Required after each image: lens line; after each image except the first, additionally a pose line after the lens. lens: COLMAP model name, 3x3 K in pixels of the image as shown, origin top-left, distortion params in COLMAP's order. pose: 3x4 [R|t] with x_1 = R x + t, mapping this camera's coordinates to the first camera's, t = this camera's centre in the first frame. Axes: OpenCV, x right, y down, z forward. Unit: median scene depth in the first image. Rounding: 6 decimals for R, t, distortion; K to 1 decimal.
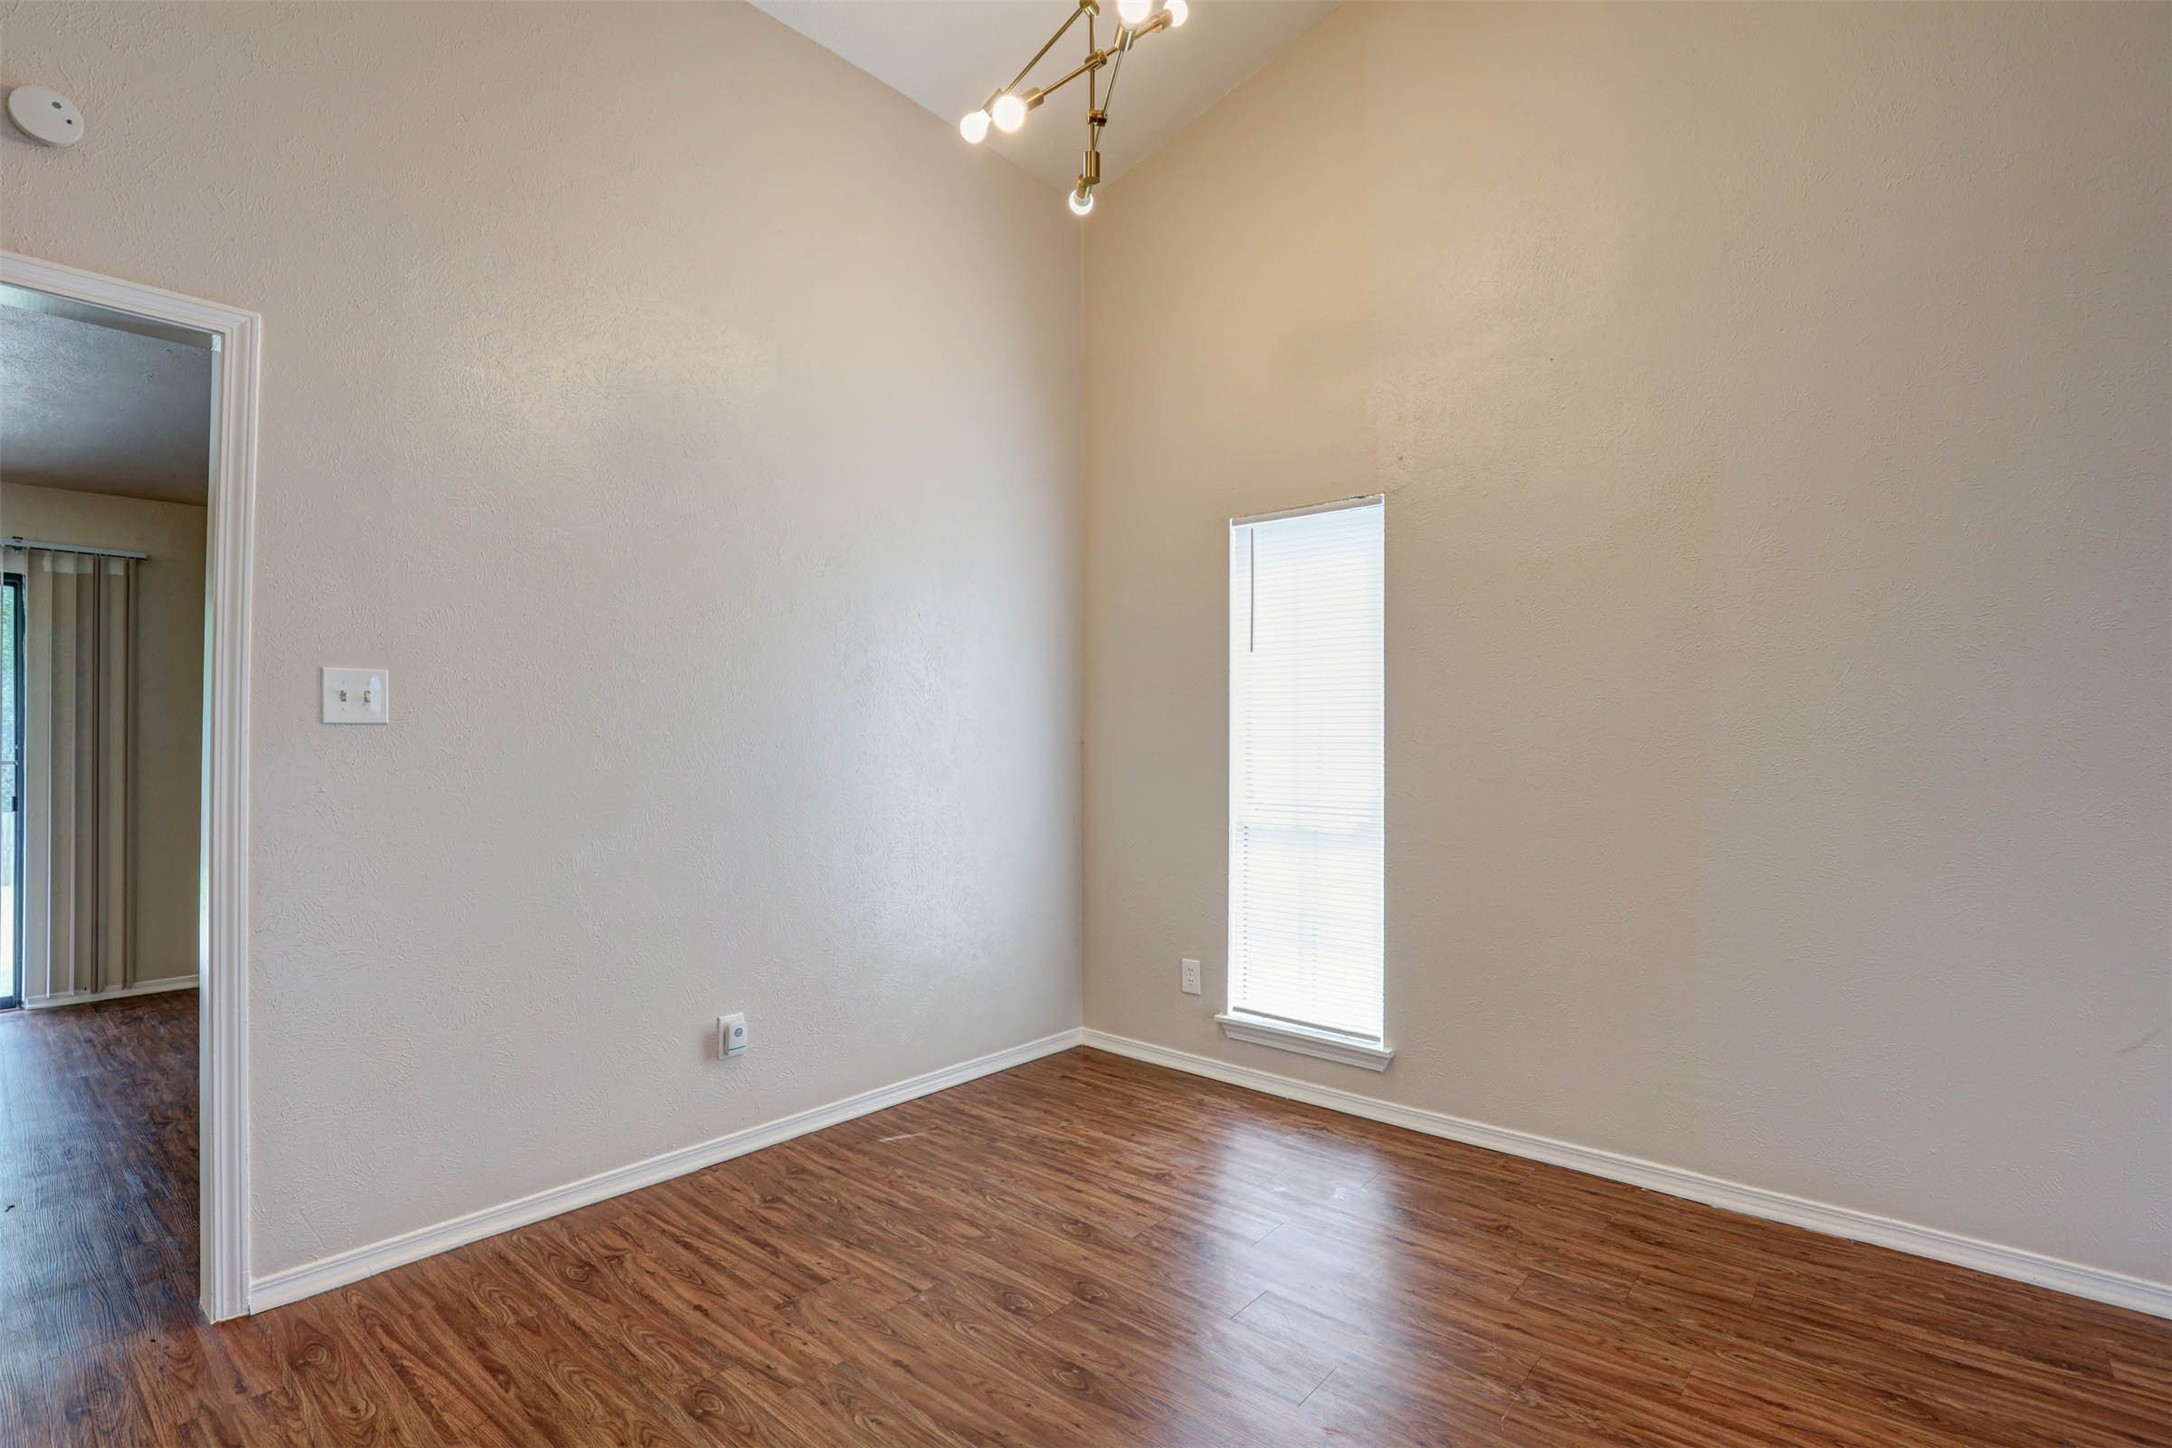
lens RADIAL K [[1017.6, 0, 1082.5], [0, 1017.6, 721.3], [0, 0, 1]] dist [-0.025206, 0.004615]
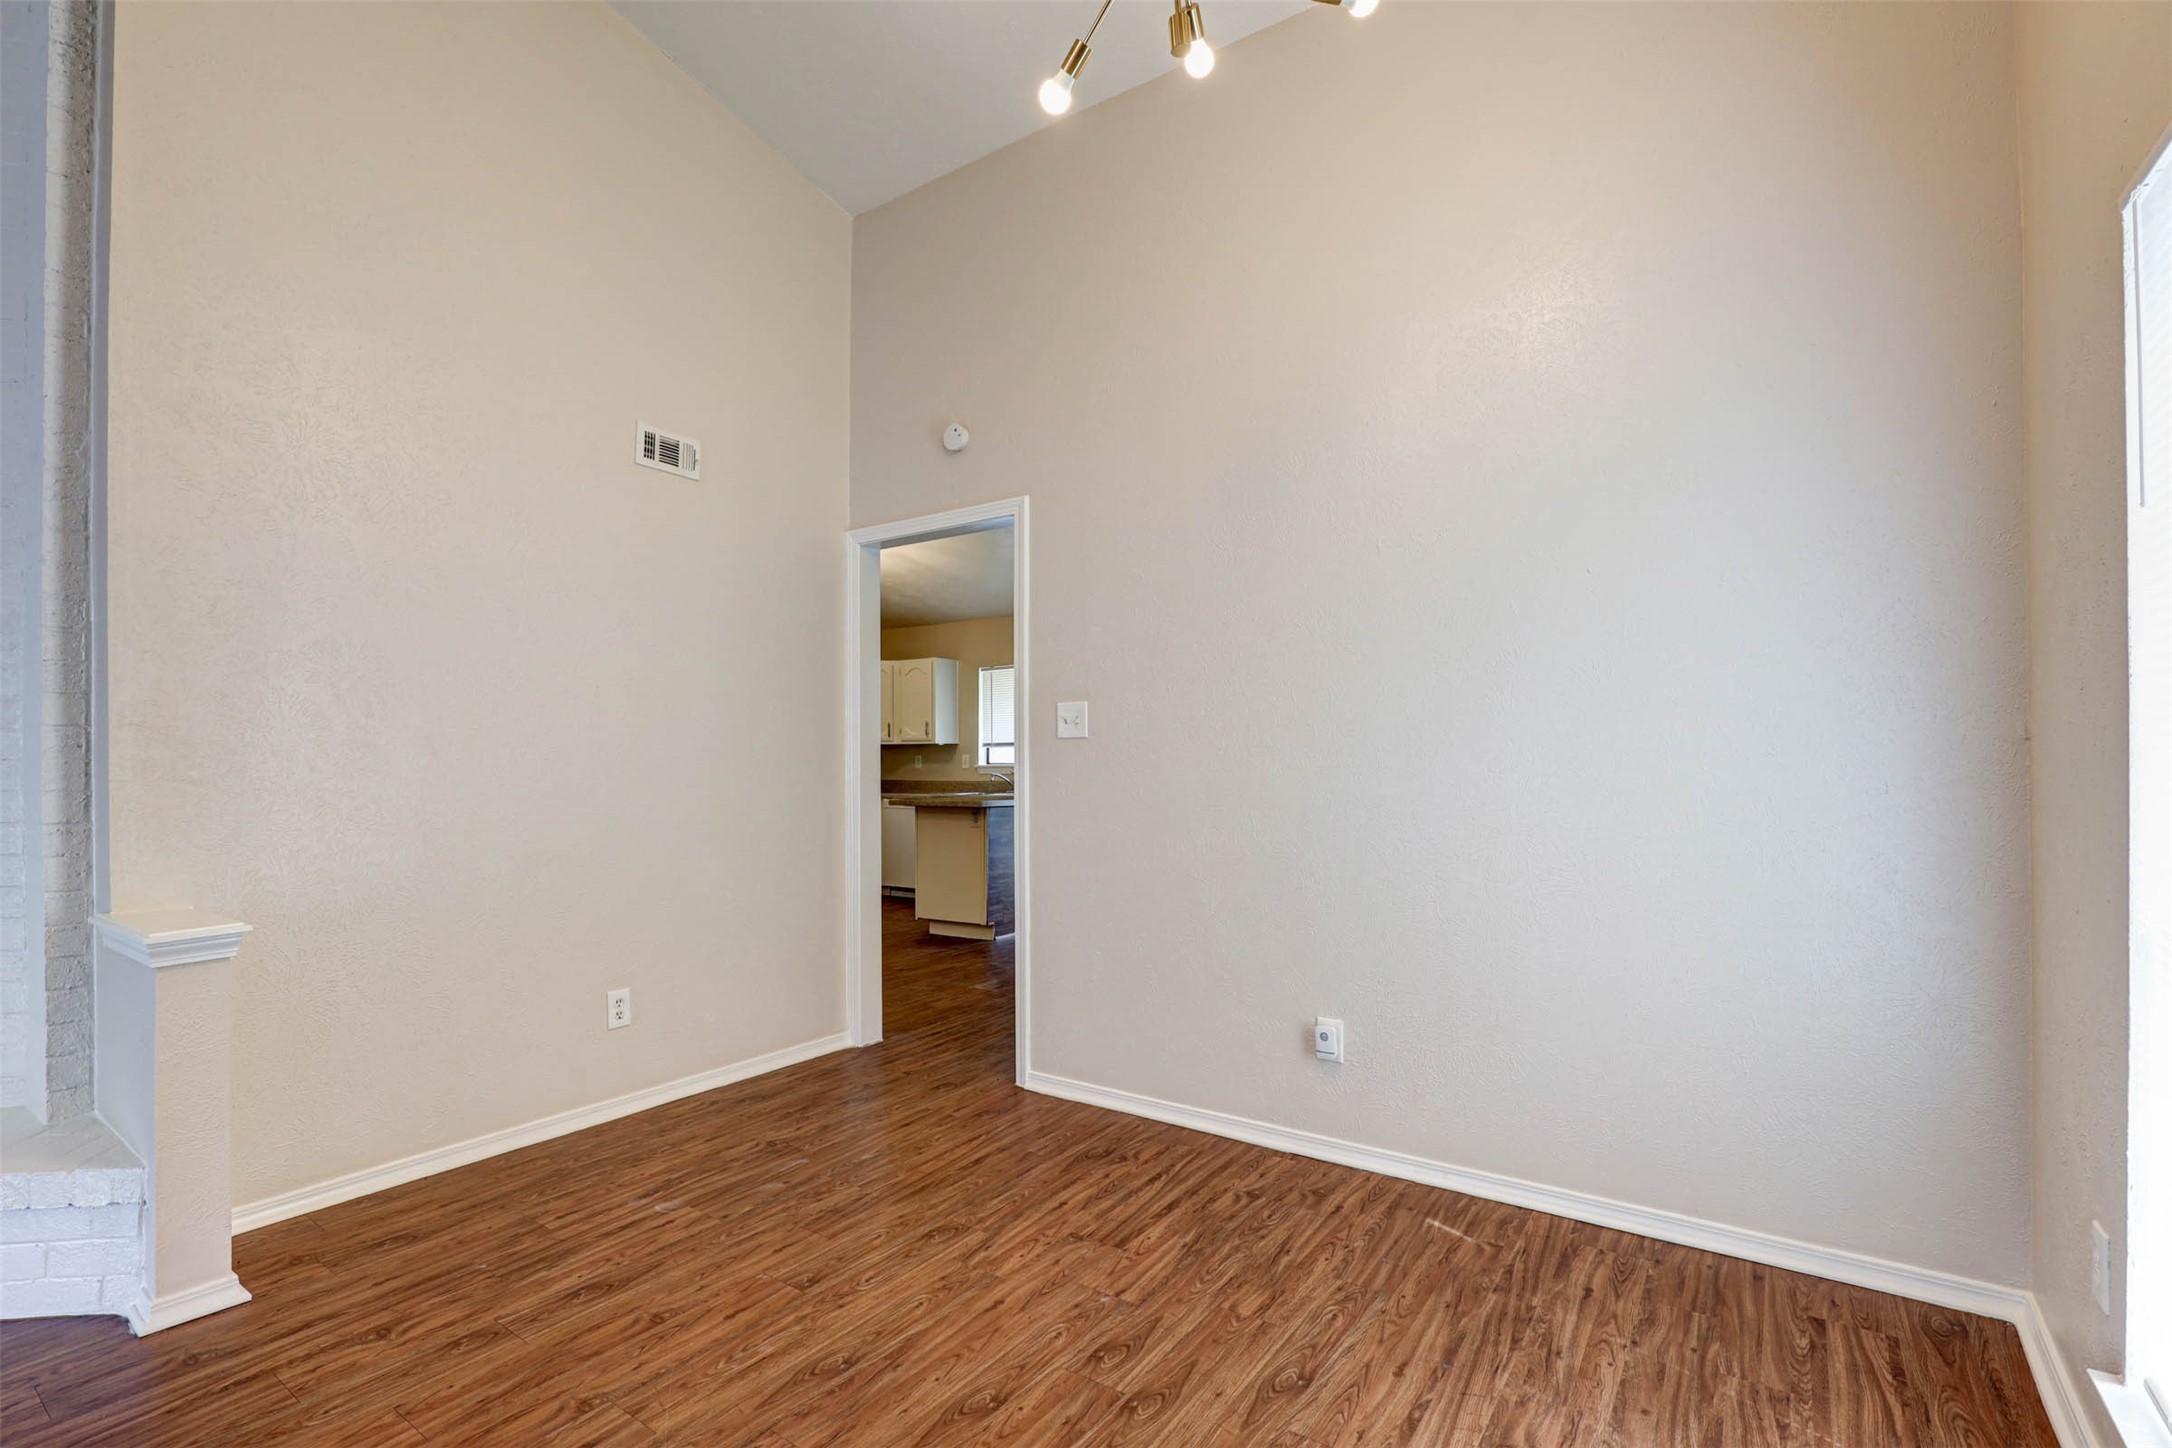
lens RADIAL K [[1017.6, 0, 1081.6], [0, 1017.6, 747.5], [0, 0, 1]] dist [-0.025206, 0.004615]
pose [[0.095565, -0.007665, -0.995394, 0.736376], [0.027932, 0.999597, -0.005016, 0.021605], [0.995031, -0.027324, 0.095741, 0.776257]]
